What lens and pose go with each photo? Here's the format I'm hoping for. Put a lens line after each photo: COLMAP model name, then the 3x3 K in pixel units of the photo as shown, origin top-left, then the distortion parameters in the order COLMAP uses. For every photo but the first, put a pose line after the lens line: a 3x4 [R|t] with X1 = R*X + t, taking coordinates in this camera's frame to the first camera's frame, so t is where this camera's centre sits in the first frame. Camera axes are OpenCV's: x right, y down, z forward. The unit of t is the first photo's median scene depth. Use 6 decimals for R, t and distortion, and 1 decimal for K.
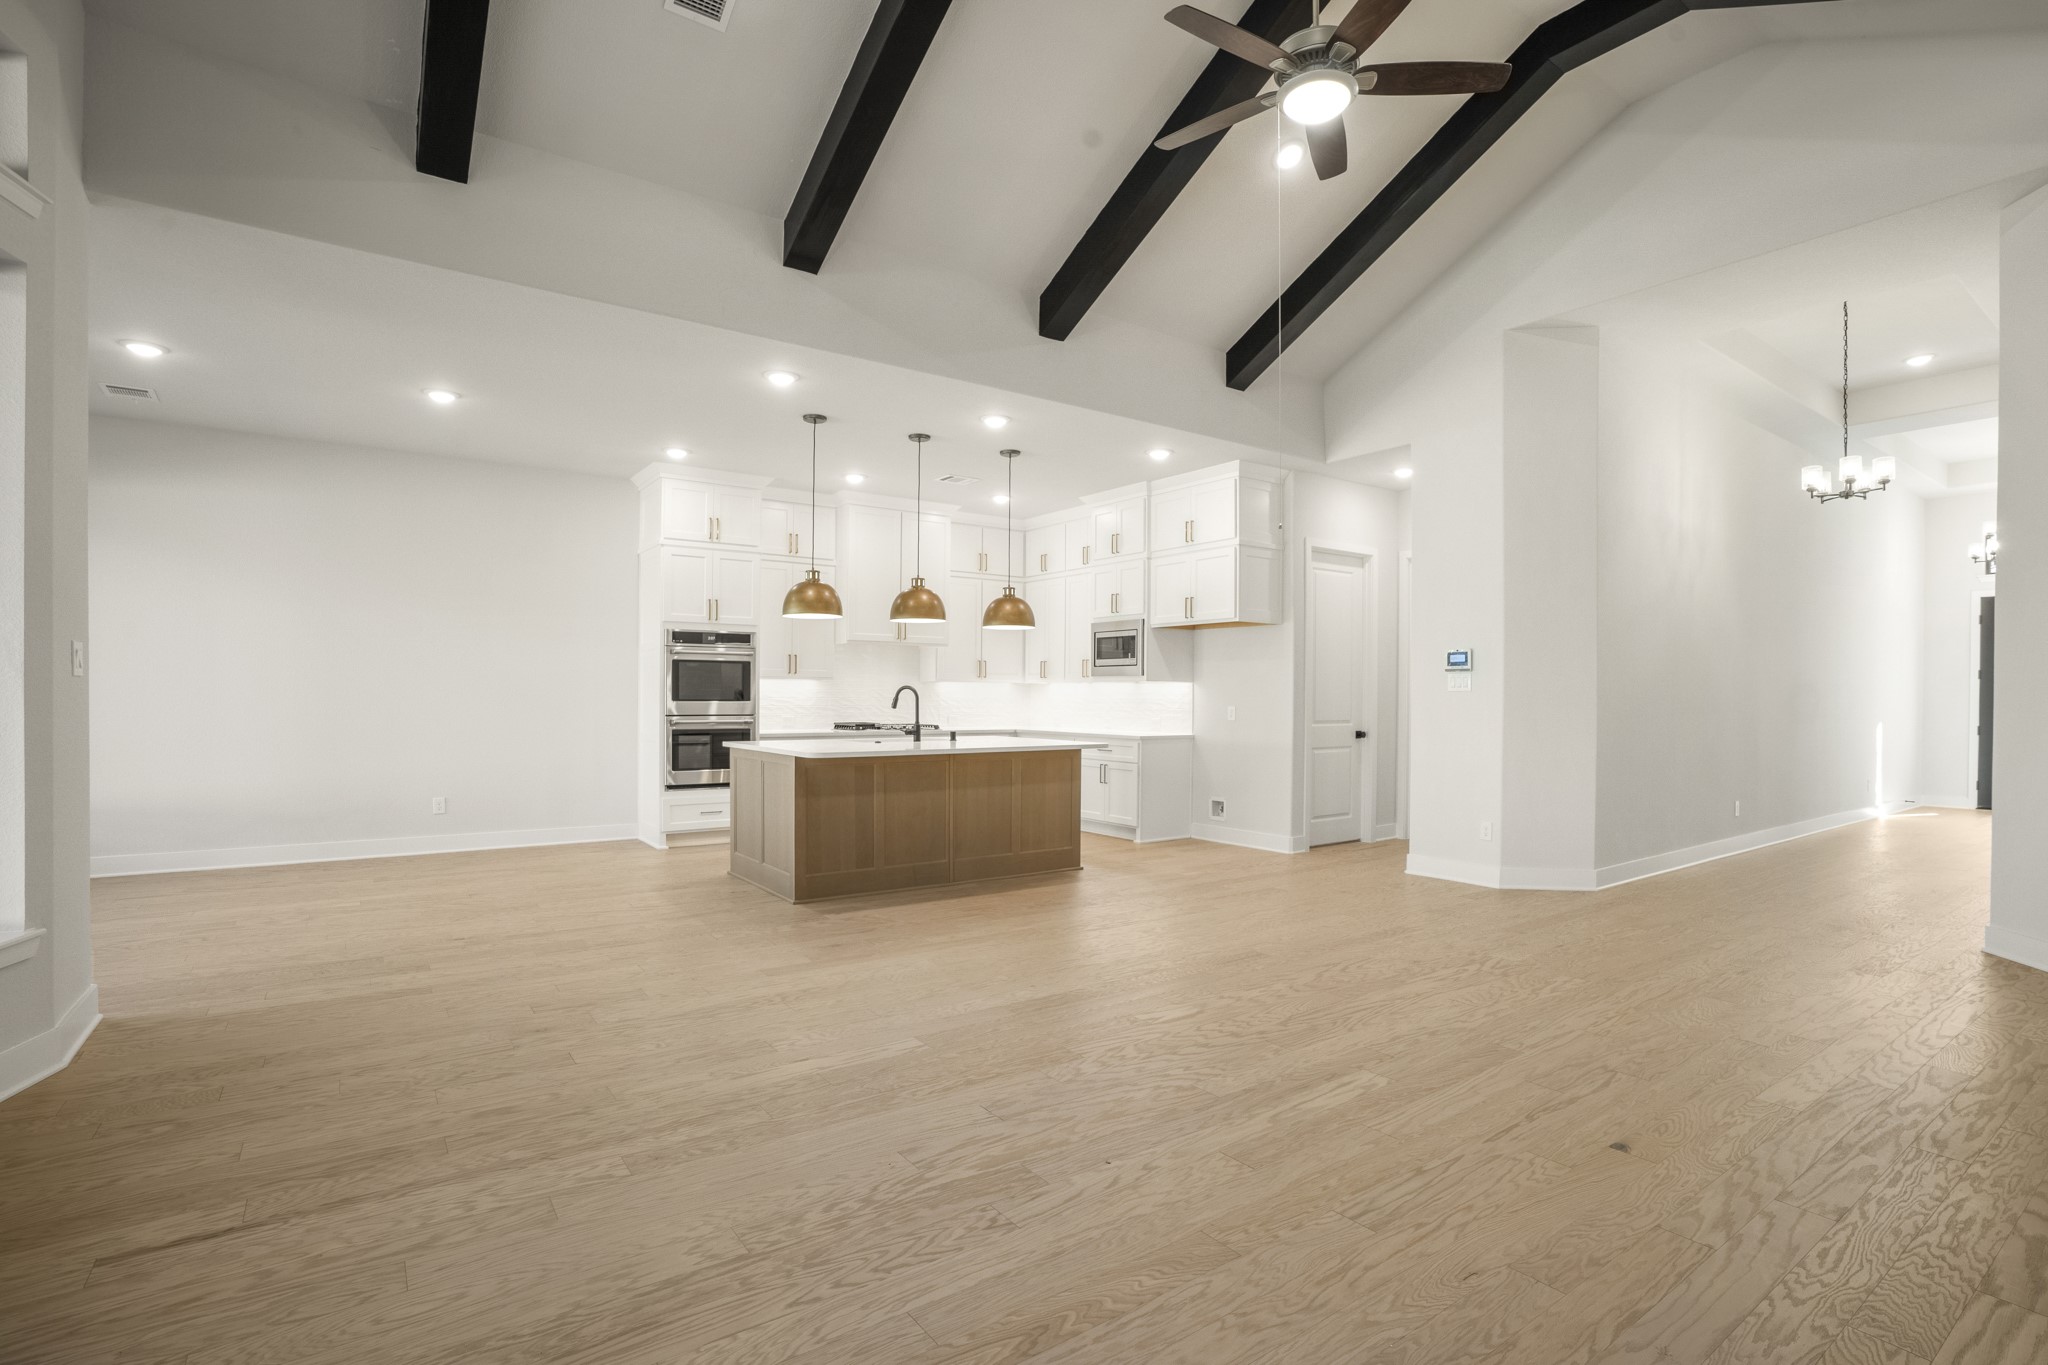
lens RADIAL K [[976.6, 0, 1037.9], [0, 976.6, 721.2], [0, 0, 1]] dist [-0.063558, 0.022058]
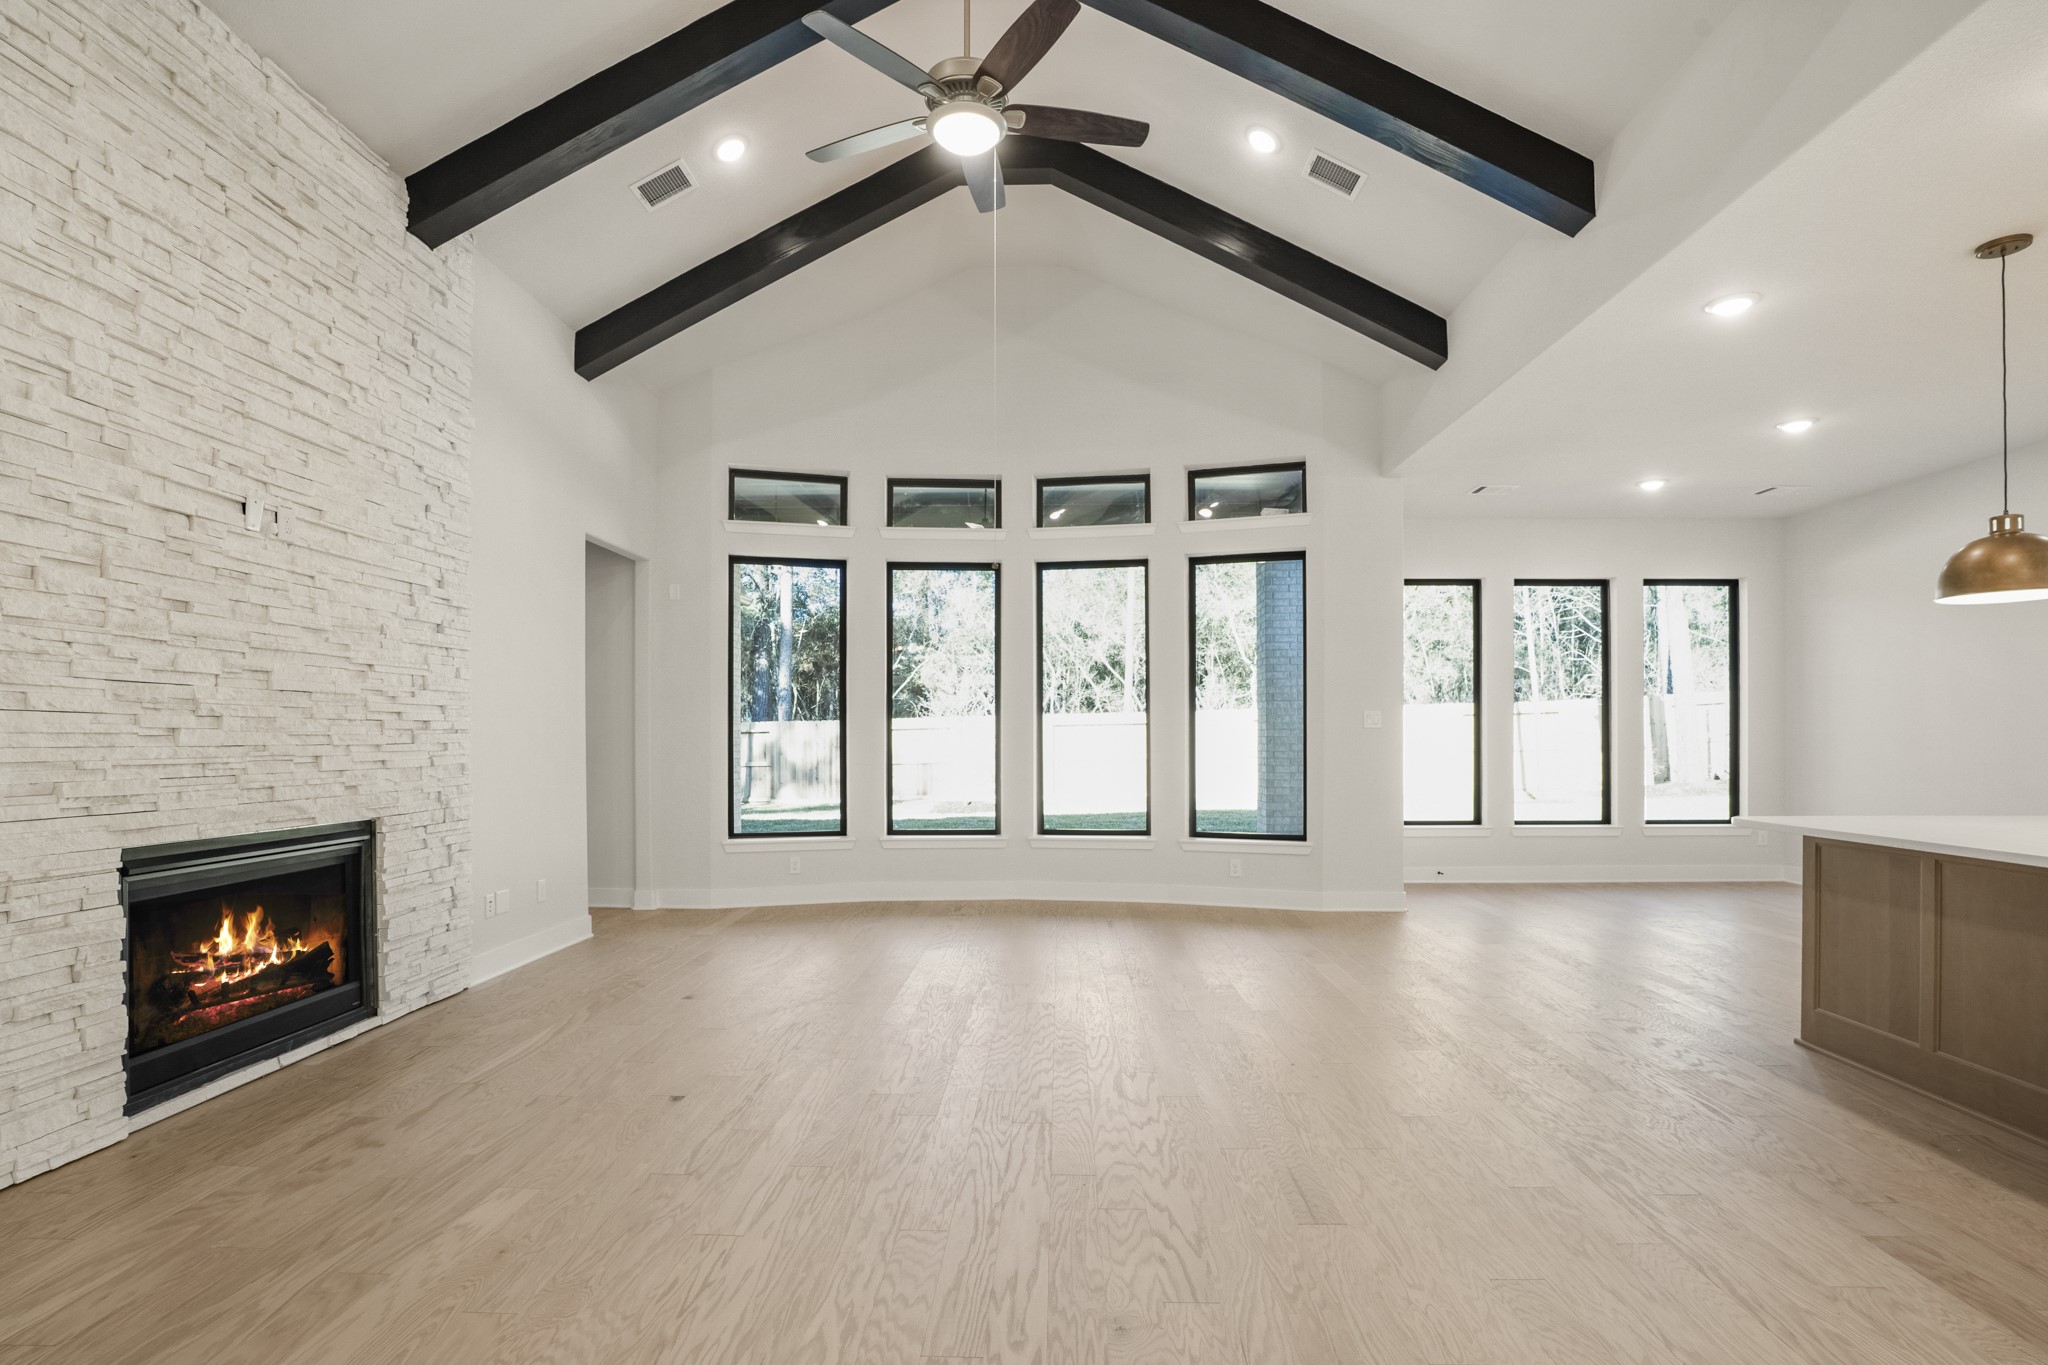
lens RADIAL K [[976.6, 0, 1018.6], [0, 976.6, 732.6], [0, 0, 1]] dist [-0.063558, 0.022058]
pose [[-0.620266, -0.004491, -0.784378, 0.458010], [-0.024213, 0.999617, 0.013424, -0.018722], [0.784017, 0.027318, -0.620137, 0.732063]]
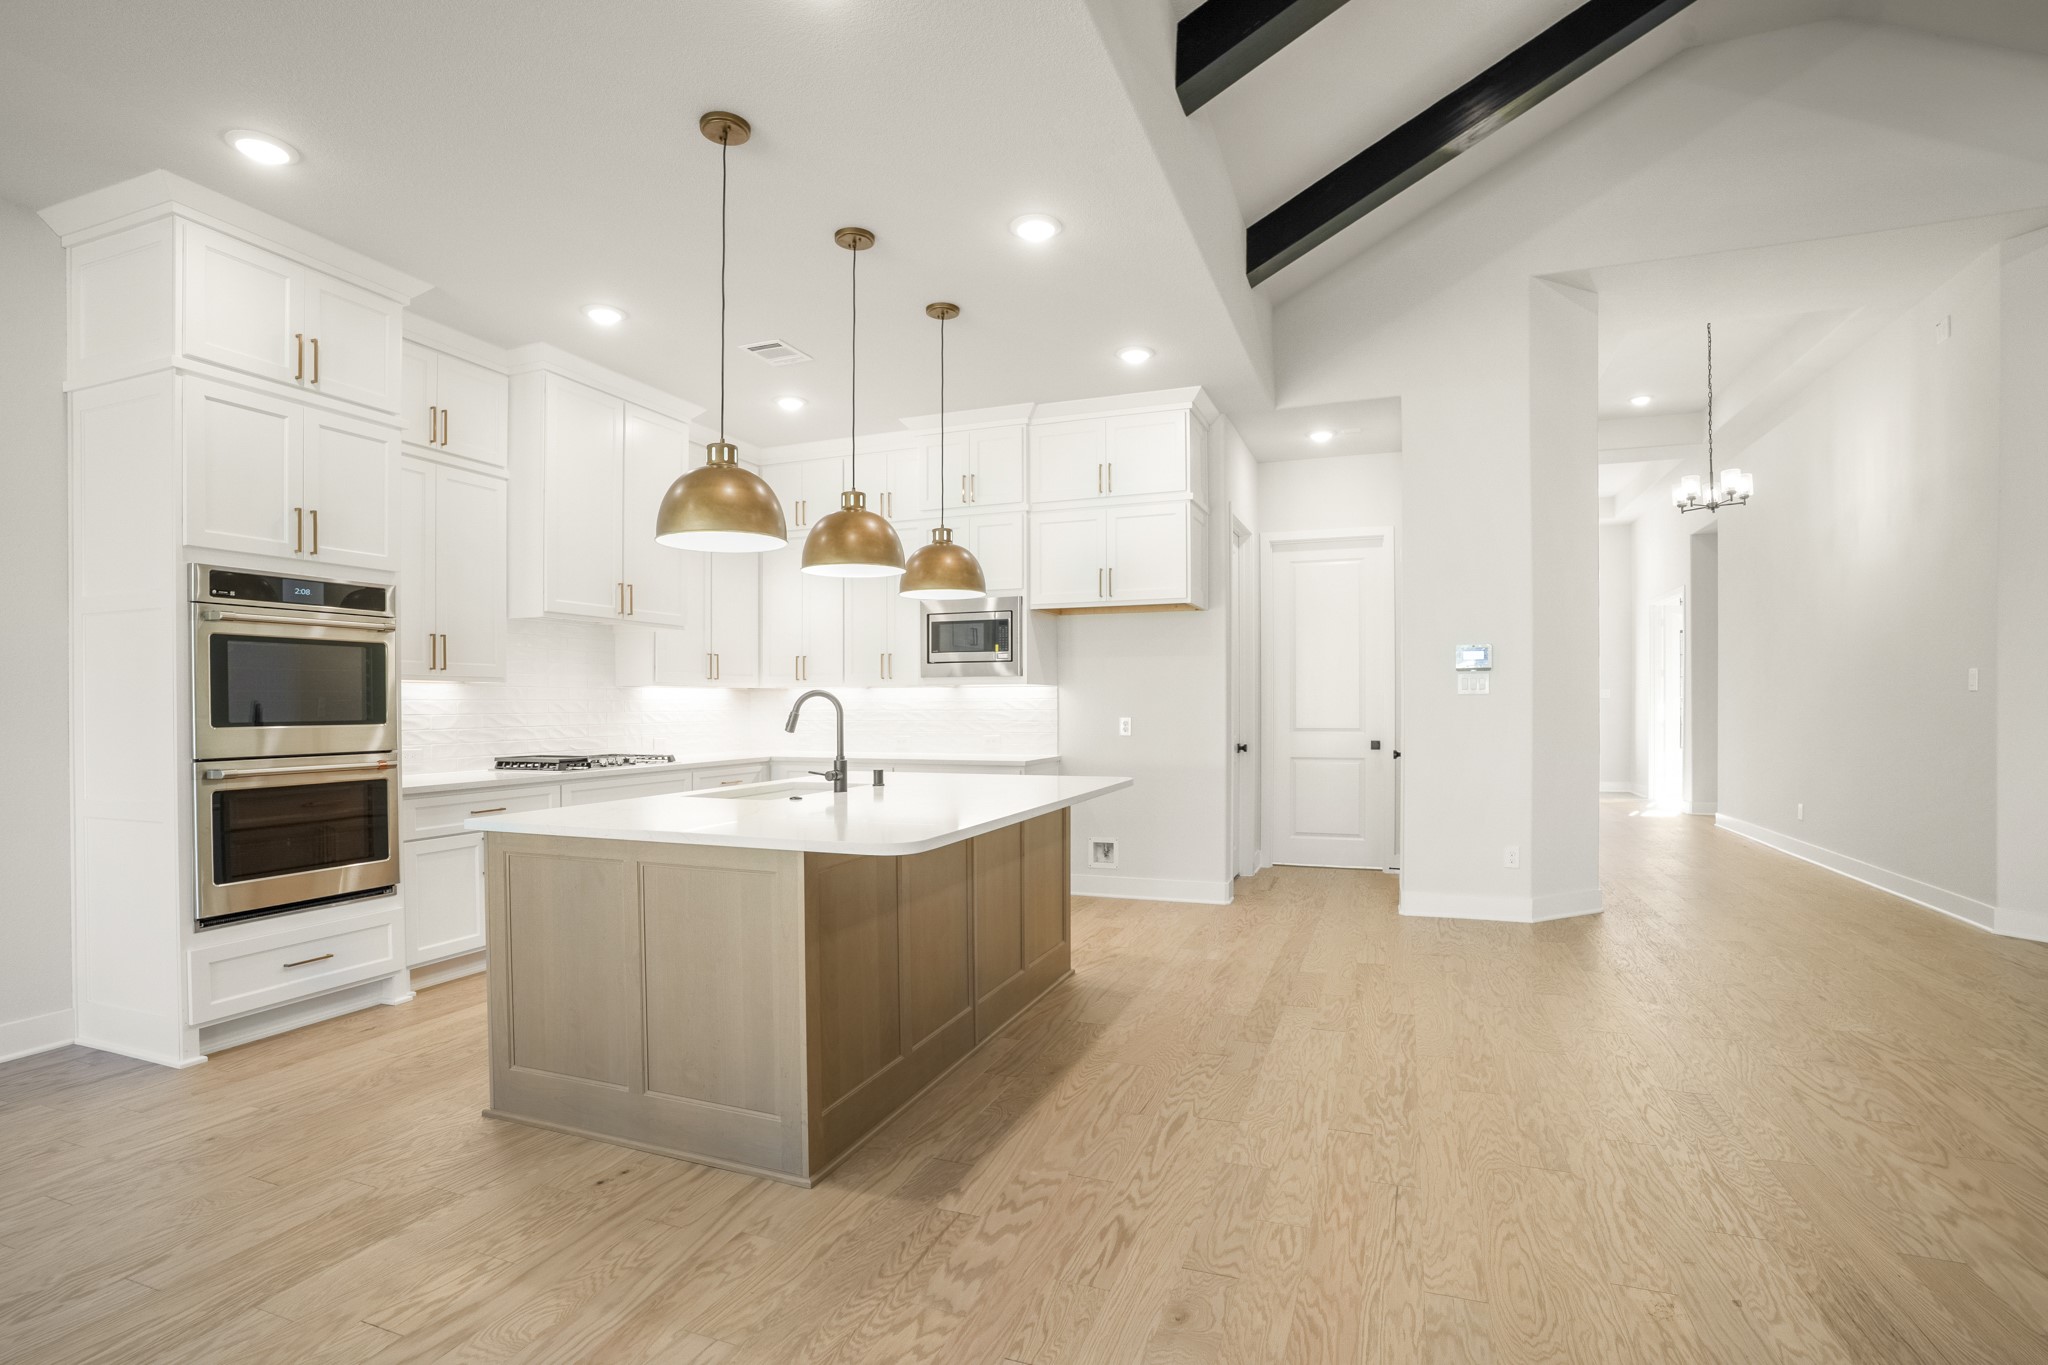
lens RADIAL K [[976.6, 0, 1032.9], [0, 976.6, 719.6], [0, 0, 1]] dist [-0.063558, 0.022058]
pose [[0.836761, -0.019237, 0.547231, -0.299788], [0.024456, 0.999698, -0.002253, -0.014235], [-0.547023, 0.015268, 0.836979, 0.433987]]
